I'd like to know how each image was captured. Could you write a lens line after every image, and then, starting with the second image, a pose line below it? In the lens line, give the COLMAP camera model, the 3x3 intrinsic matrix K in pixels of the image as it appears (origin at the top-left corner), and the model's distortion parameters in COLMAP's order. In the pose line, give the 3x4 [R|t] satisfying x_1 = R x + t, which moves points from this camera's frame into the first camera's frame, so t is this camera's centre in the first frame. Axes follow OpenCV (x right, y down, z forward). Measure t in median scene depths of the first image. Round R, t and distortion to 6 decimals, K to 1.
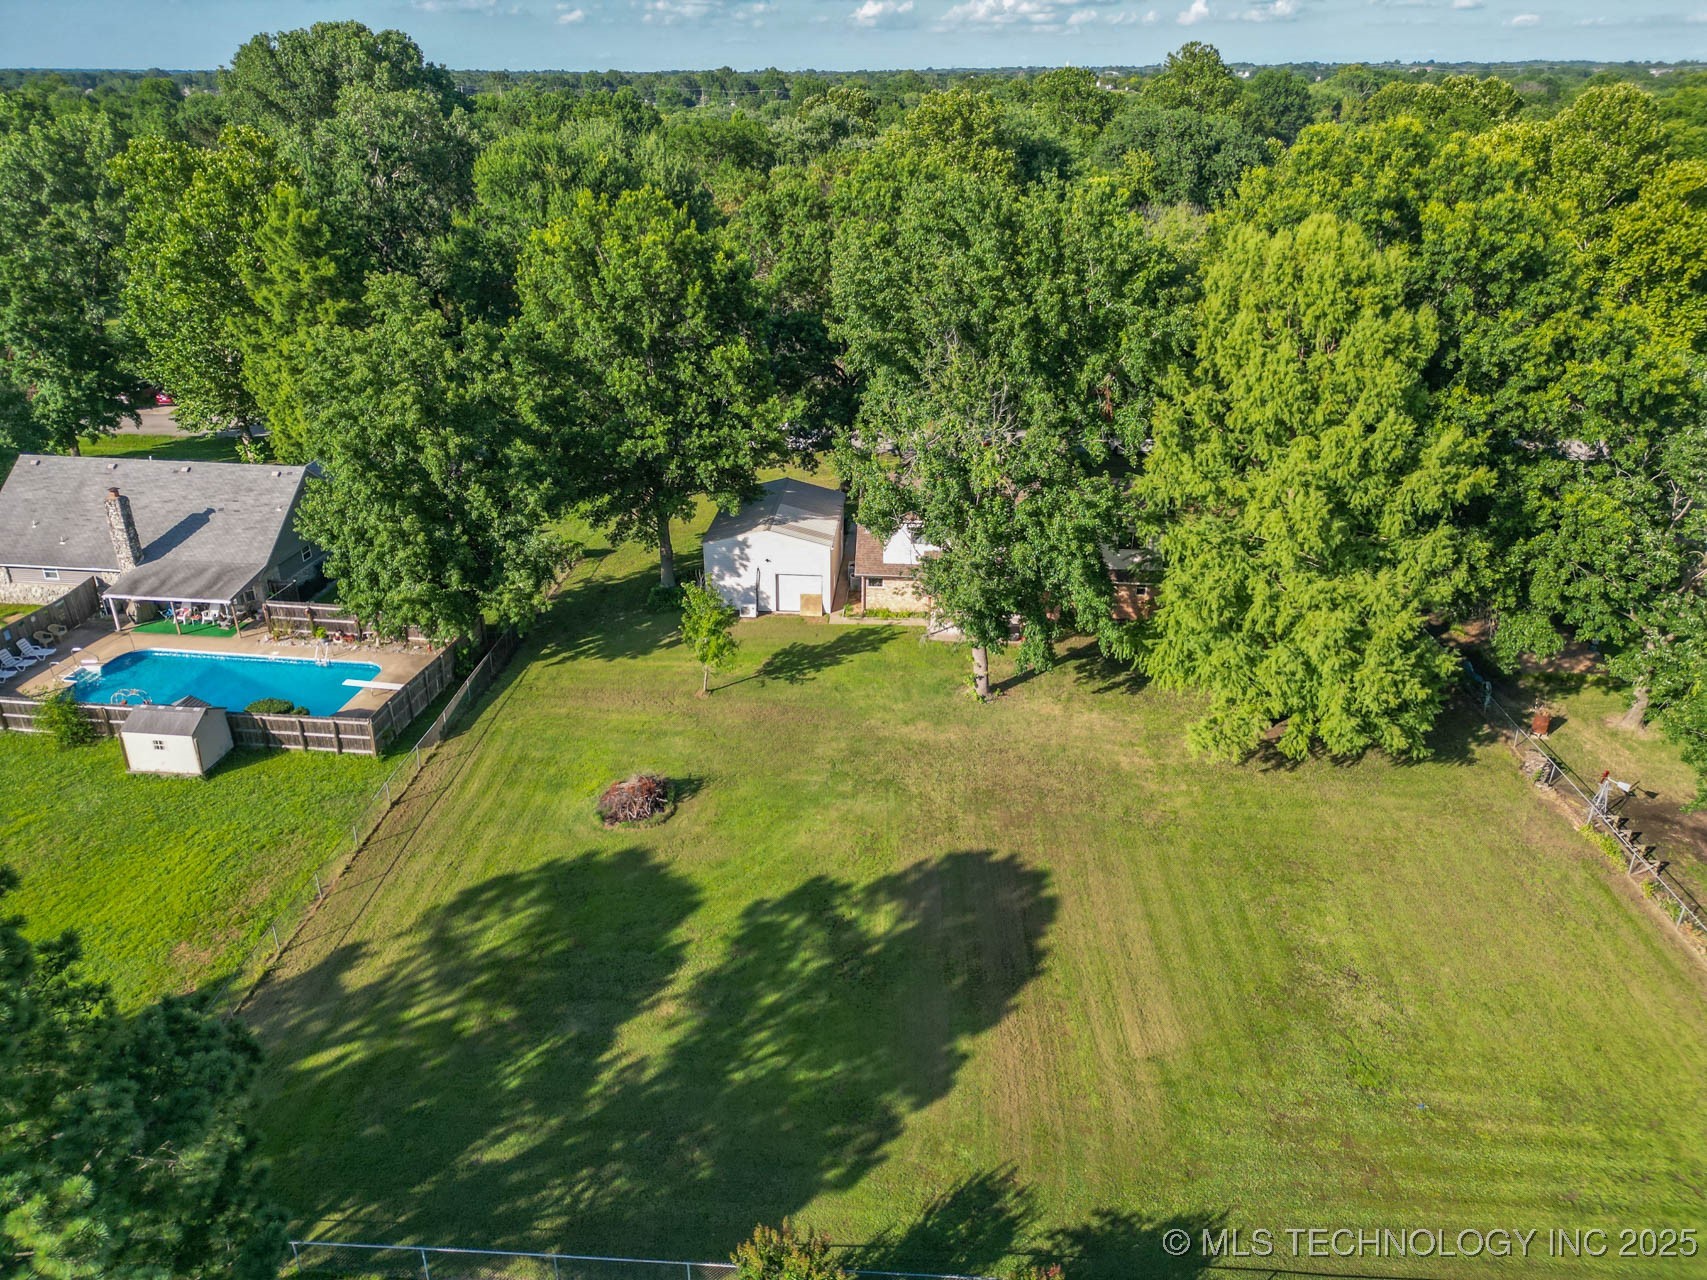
lens RADIAL K [[1198.2, 0, 853.0], [0, 1198.2, 641.4], [0, 0, 1]] dist [0.069125, -0.012047]
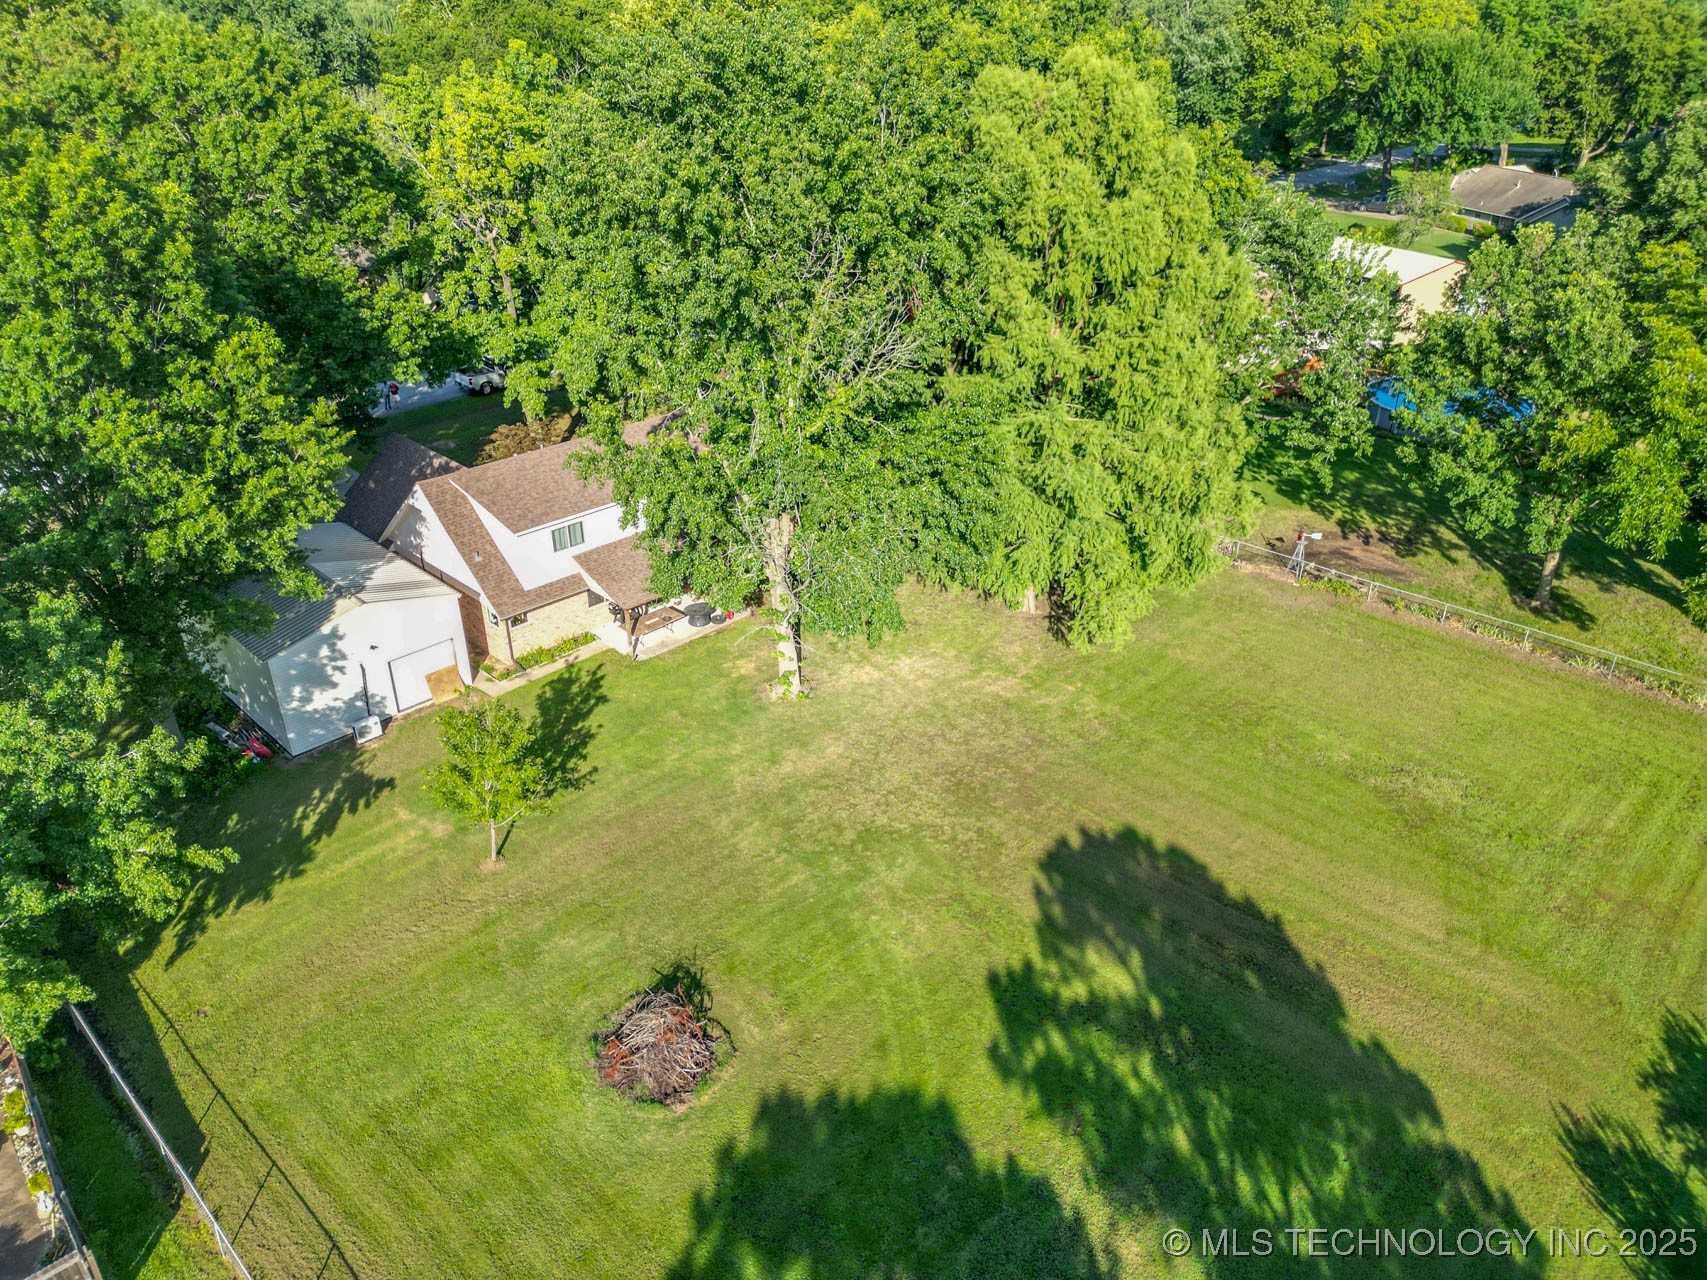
lens RADIAL K [[1198.2, 0, 862.2], [0, 1198.2, 634.7], [0, 0, 1]] dist [0.069125, -0.012047]
pose [[0.640184, -0.365452, 0.675729, -0.372374], [0.316789, 0.926916, 0.201175, -0.131555], [-0.699864, 0.085275, 0.709168, 0.362353]]
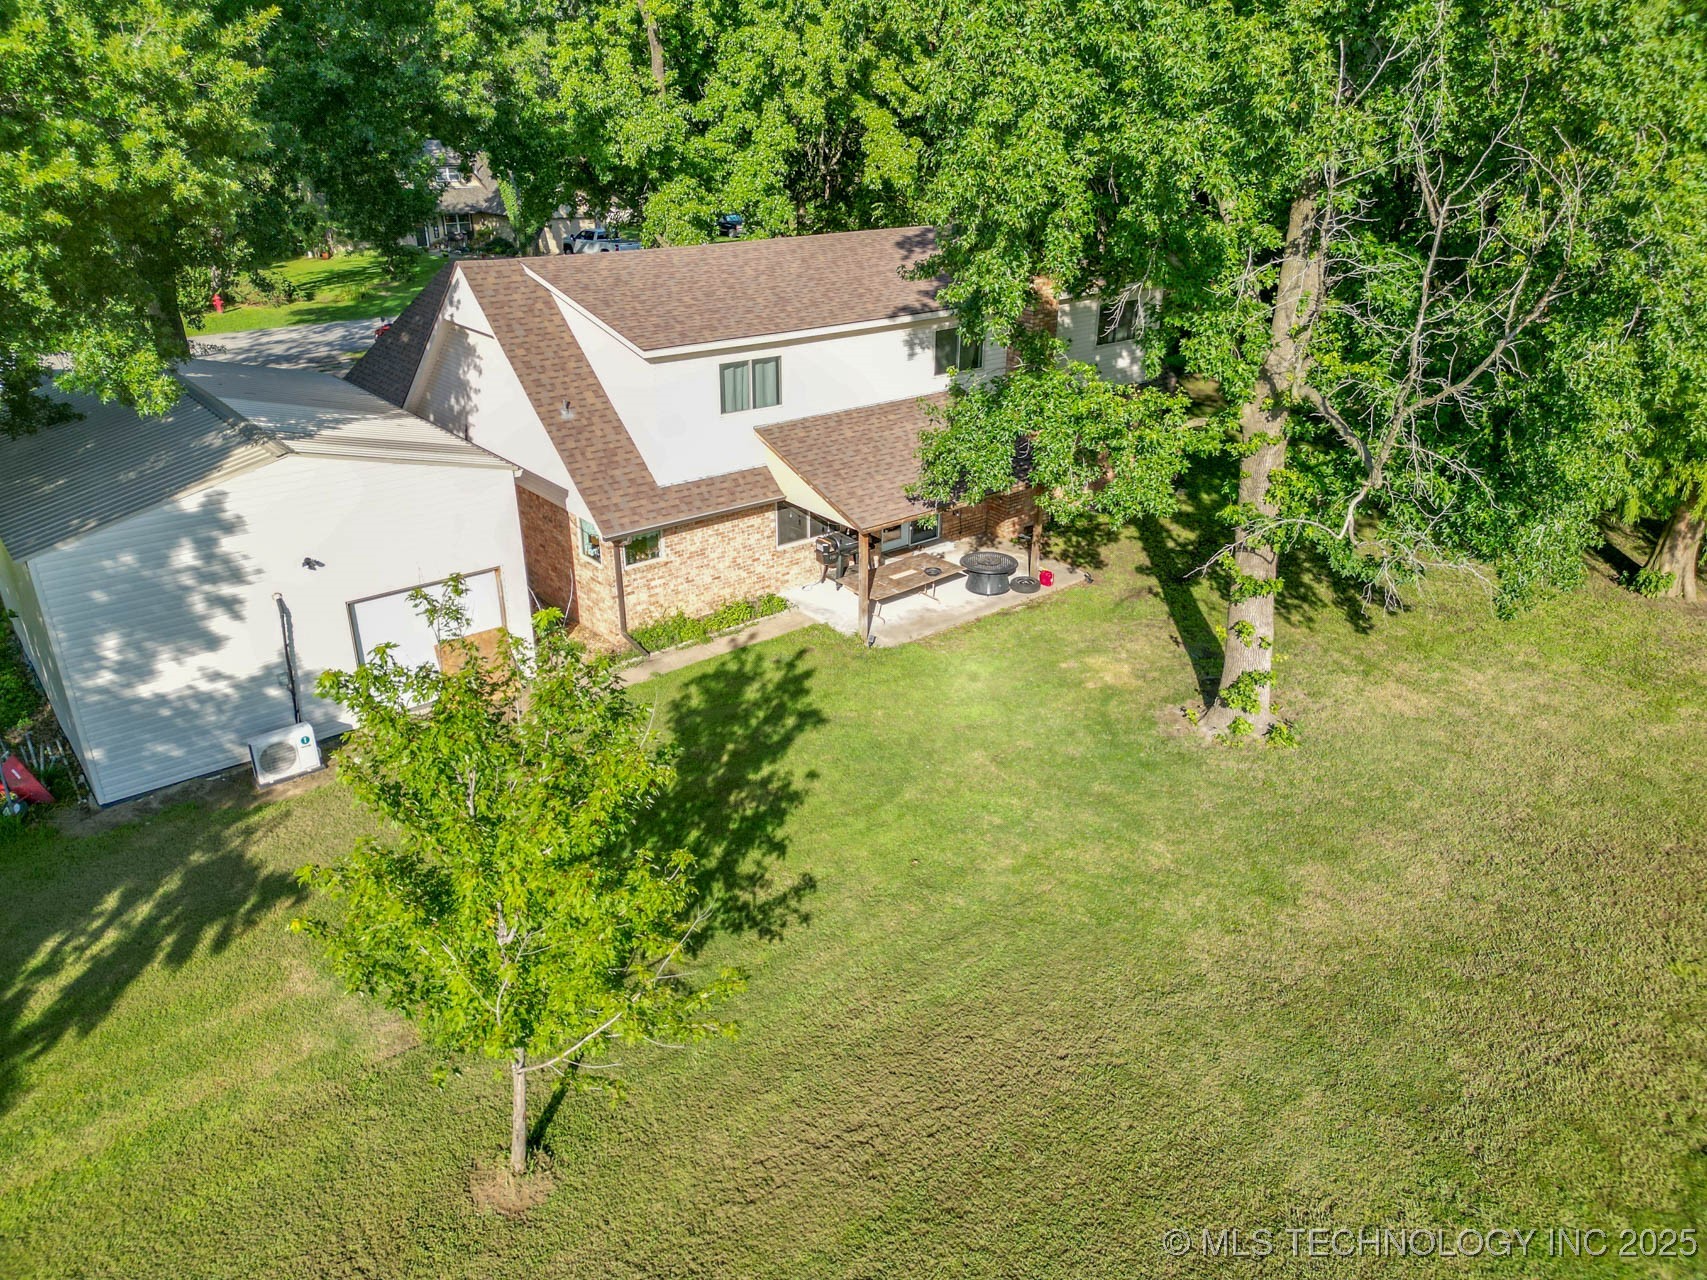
lens RADIAL K [[1198.2, 0, 854.1], [0, 1198.2, 644.2], [0, 0, 1]] dist [0.069125, -0.012047]
pose [[0.722969, -0.288291, 0.627857, -0.177578], [0.286902, 0.951992, 0.106760, -0.045692], [-0.628493, 0.102949, 0.770972, 0.747516]]
